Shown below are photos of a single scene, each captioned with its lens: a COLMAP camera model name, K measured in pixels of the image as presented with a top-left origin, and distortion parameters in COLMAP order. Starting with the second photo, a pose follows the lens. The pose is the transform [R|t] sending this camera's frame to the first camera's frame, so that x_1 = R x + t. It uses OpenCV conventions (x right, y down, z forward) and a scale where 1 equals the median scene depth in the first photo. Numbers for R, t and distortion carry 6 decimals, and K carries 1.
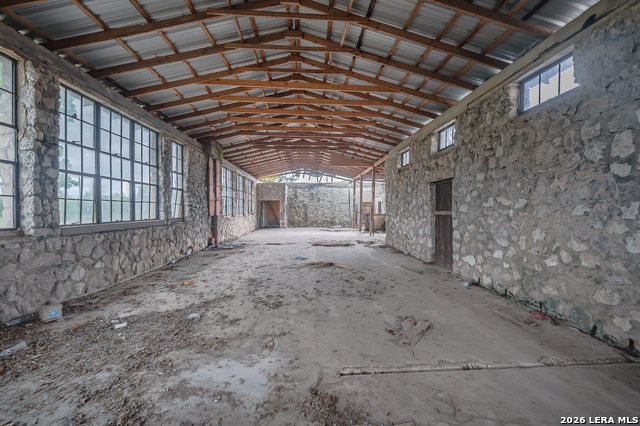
lens RADIAL K [[265.4, 0, 320.0], [0, 265.4, 213.0], [0, 0, 1]] dist [0.000243, -0.000054]
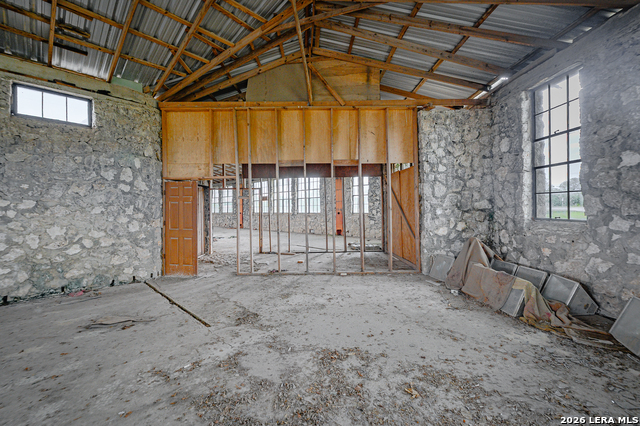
lens RADIAL K [[252.6, 0, 318.0], [0, 252.6, 207.2], [0, 0, 1]] dist [-0.000601, 0.000156]
pose [[-0.700266, 0.014208, 0.713741, -0.536471], [0.023495, 0.999719, 0.003151, -0.001326], [-0.713496, 0.018976, -0.700403, 0.644128]]
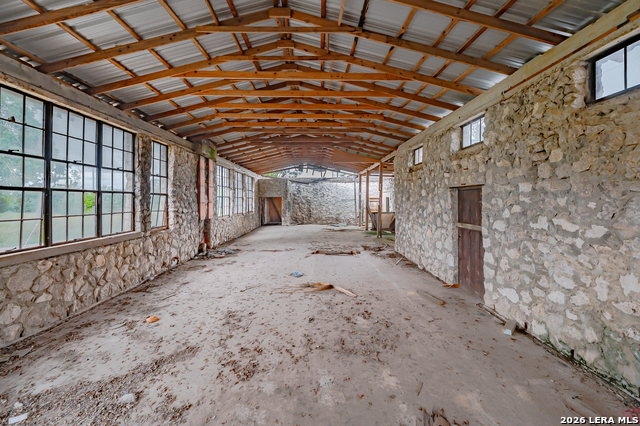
lens RADIAL K [[259.6, 0, 313.2], [0, 259.6, 196.1], [0, 0, 1]] dist [-0.001515, 0.000070]
pose [[0.998434, -0.003901, -0.055815, 0.039337], [0.002730, 0.999775, -0.021033, -0.085786], [0.055884, 0.020847, 0.998220, 0.203529]]
